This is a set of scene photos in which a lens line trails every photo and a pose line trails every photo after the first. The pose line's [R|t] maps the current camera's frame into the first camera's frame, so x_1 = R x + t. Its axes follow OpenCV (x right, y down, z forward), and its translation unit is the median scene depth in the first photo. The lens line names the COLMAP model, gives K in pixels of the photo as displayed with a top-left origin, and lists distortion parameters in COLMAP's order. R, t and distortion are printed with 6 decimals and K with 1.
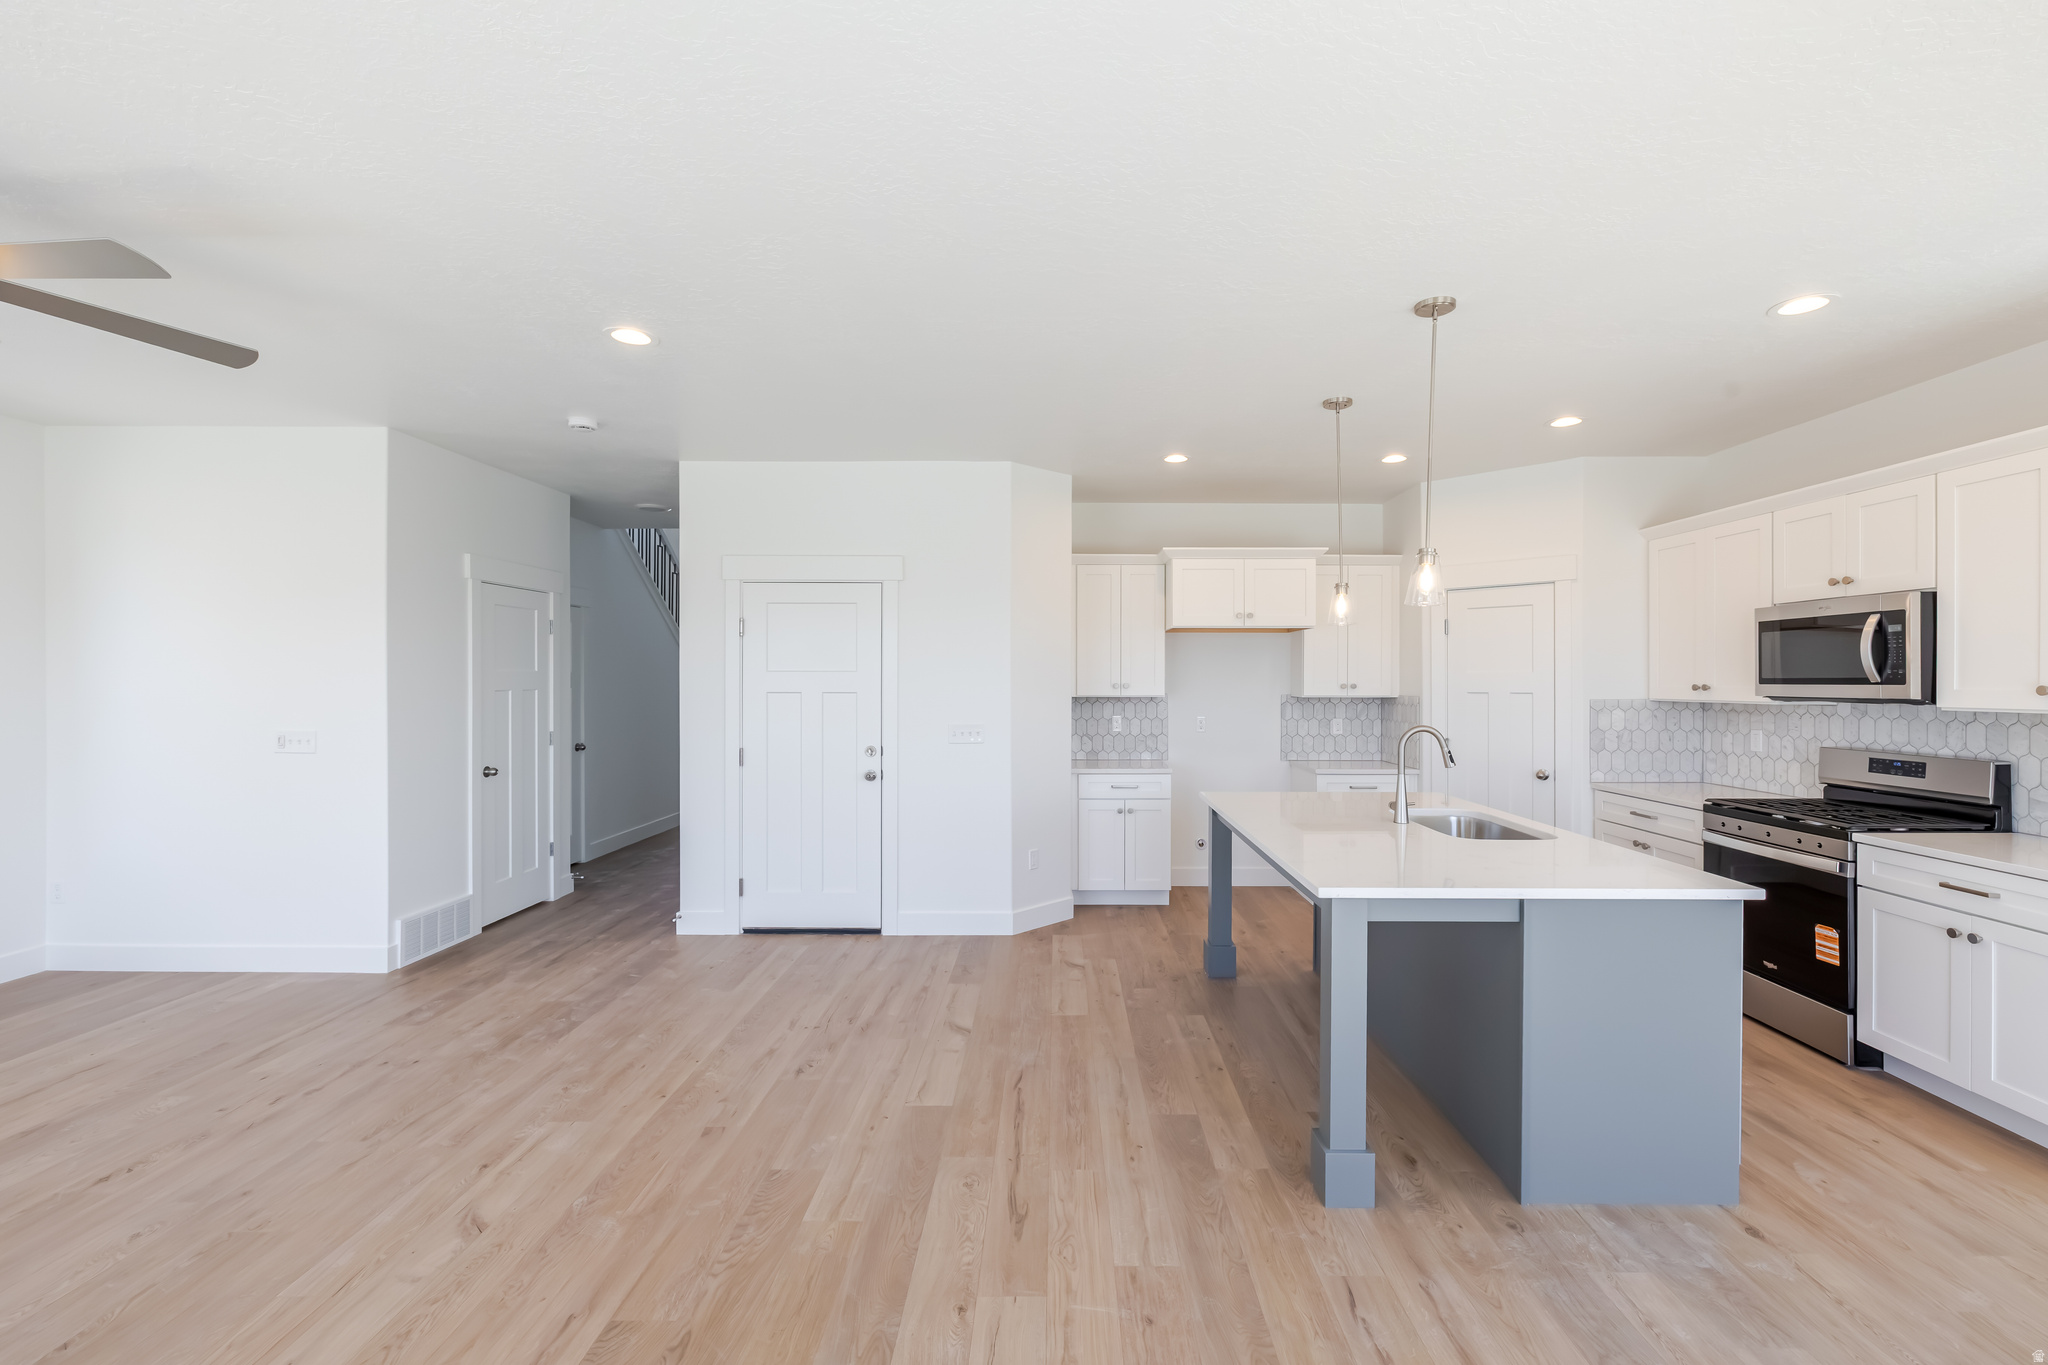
lens RADIAL K [[875.8, 0, 1053.5], [0, 875.8, 688.3], [0, 0, 1]] dist [0.002217, 0.000488]
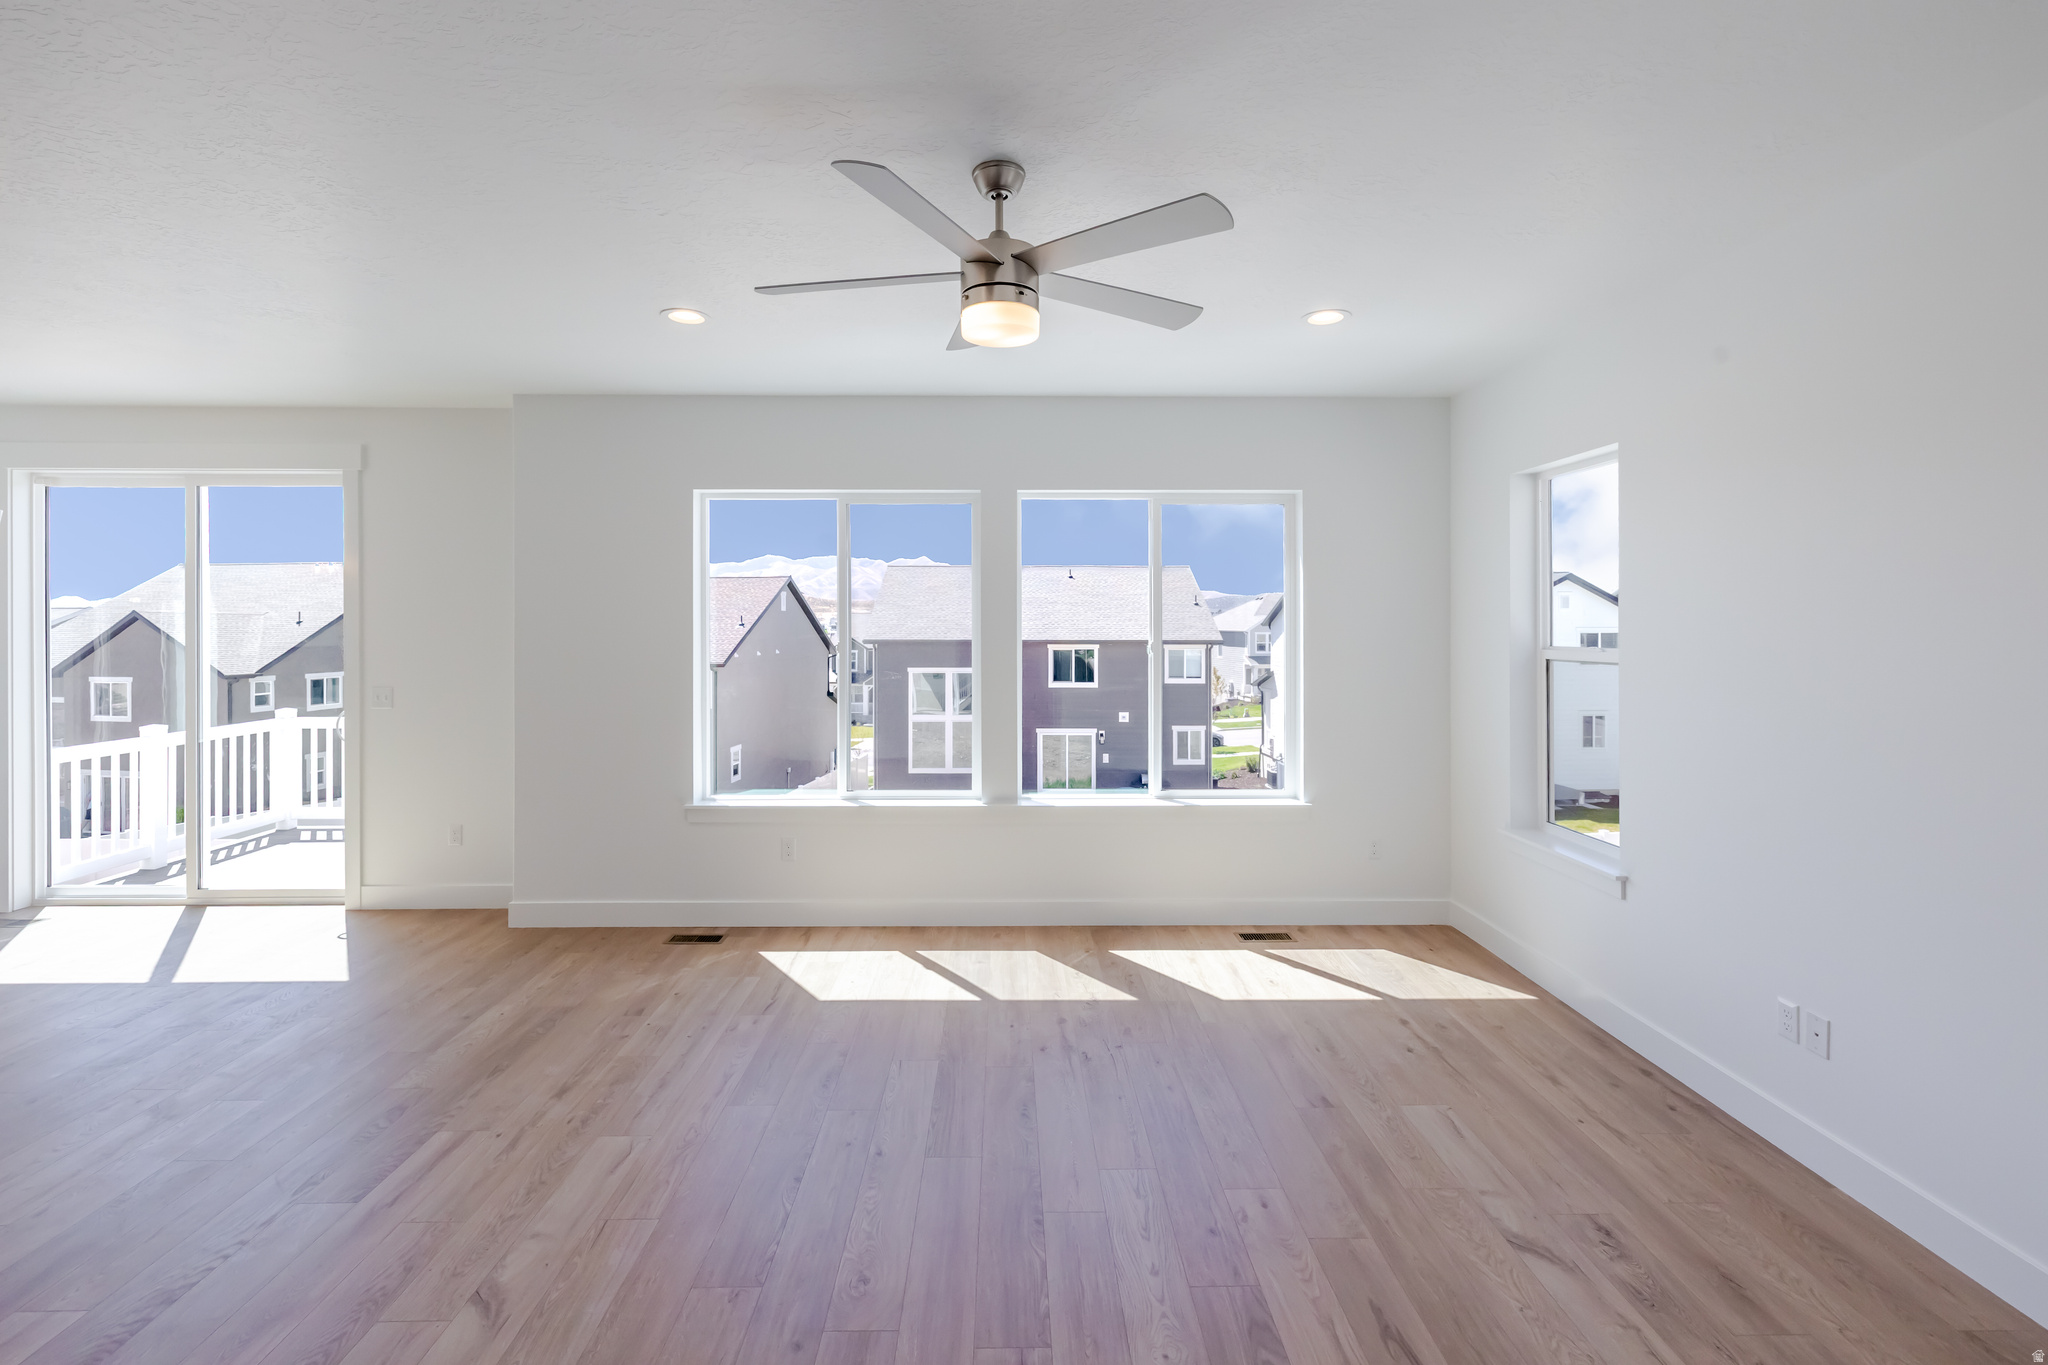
lens RADIAL K [[891.5, 0, 1025.5], [0, 891.5, 627.9], [0, 0, 1]] dist [0.002663, 0.000790]
pose [[-0.999837, -0.001509, -0.018009, -0.680753], [-0.001827, 0.999843, 0.017619, -0.034396], [0.017979, 0.017649, -0.999683, 1.088007]]
